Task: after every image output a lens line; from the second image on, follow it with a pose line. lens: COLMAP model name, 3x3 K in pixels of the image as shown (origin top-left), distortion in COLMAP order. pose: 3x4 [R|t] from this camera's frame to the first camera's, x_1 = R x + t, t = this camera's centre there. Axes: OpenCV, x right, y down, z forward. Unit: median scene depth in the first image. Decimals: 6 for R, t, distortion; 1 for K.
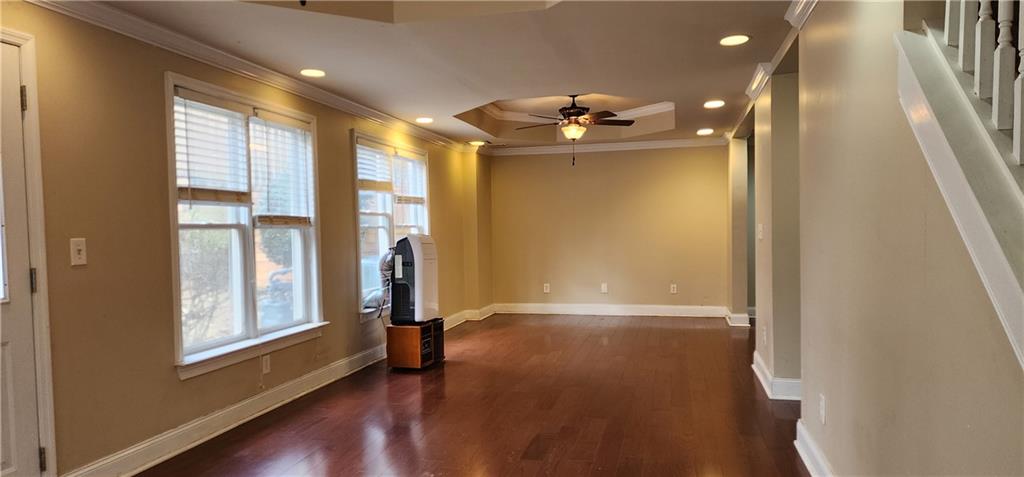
lens RADIAL K [[656.4, 0, 515.0], [0, 656.4, 253.2], [0, 0, 1]] dist [0.048563, -0.060696]
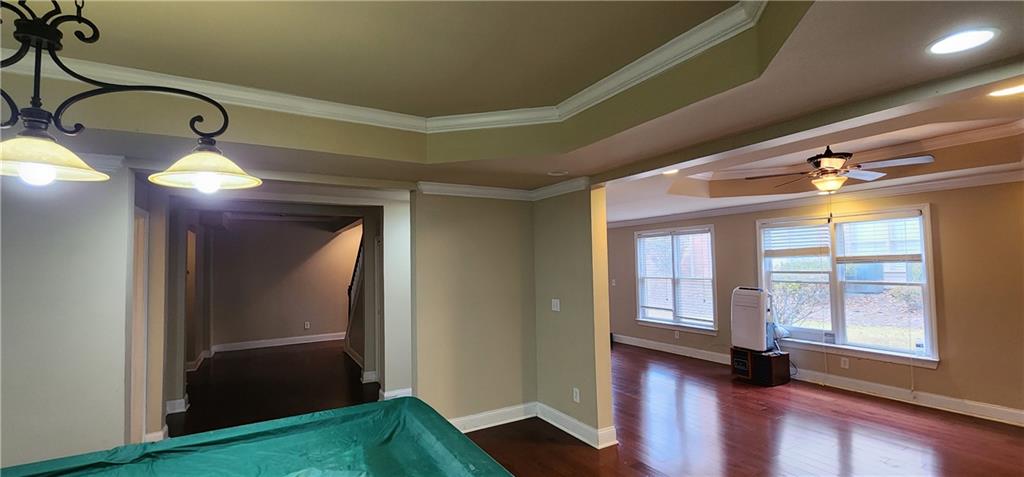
lens RADIAL K [[417.9, 0, 504.1], [0, 417.9, 246.2], [0, 0, 1]] dist [-0.001668, -0.000110]
pose [[-0.724736, 0.006697, -0.688994, 0.909437], [0.008873, 0.999961, 0.000387, -0.132107], [0.688970, -0.005832, -0.724767, 1.321320]]
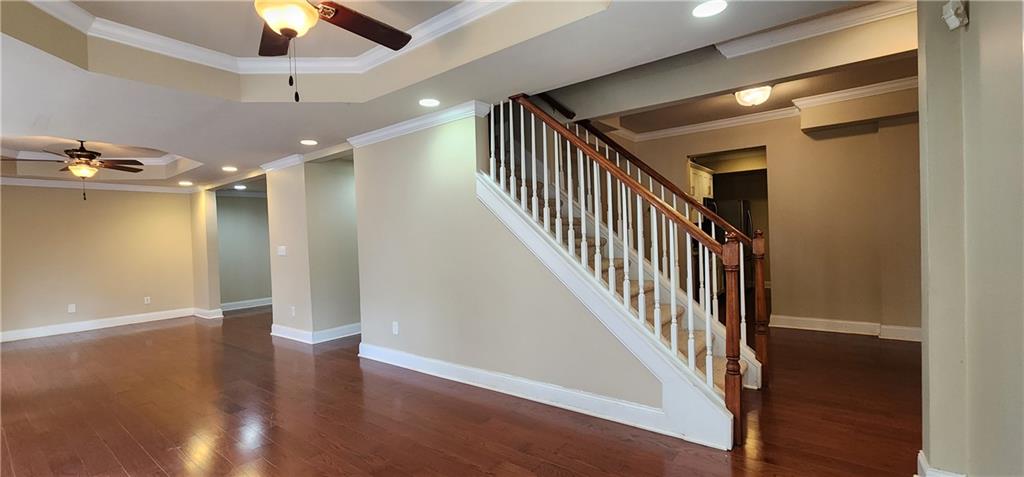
lens RADIAL K [[402.6, 0, 498.8], [0, 402.6, 253.1], [0, 0, 1]] dist [0.000562, -0.000113]
pose [[0.402850, -0.036924, 0.914521, -0.323533], [0.065171, 0.997807, 0.011578, -0.003809], [-0.912943, 0.054936, 0.404373, 0.073504]]
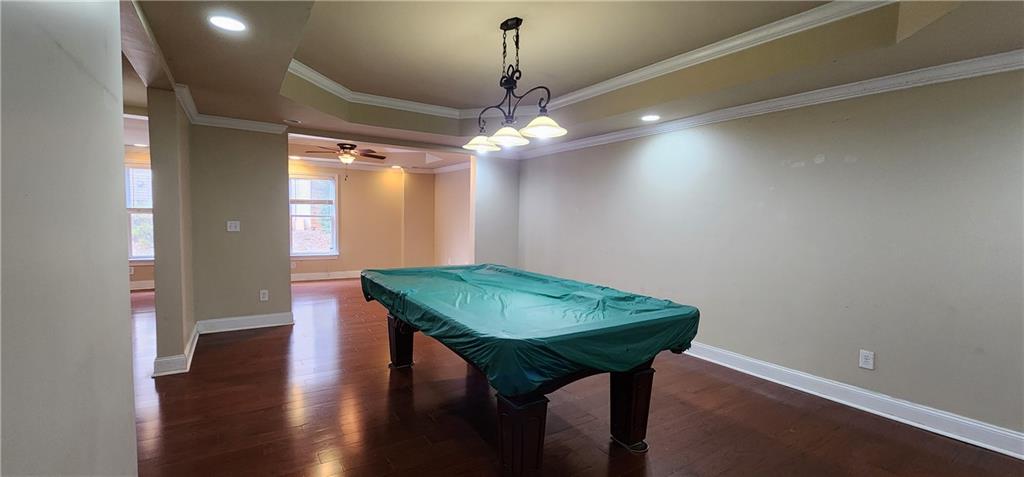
lens RADIAL K [[427.2, 0, 510.4], [0, 427.2, 246.1], [0, 0, 1]] dist [-0.000013, 0.000190]
pose [[0.726961, 0.082258, -0.681734, 1.310006], [-0.063424, 0.996599, 0.052619, -0.068335], [0.683744, 0.004987, 0.729705, 0.622036]]
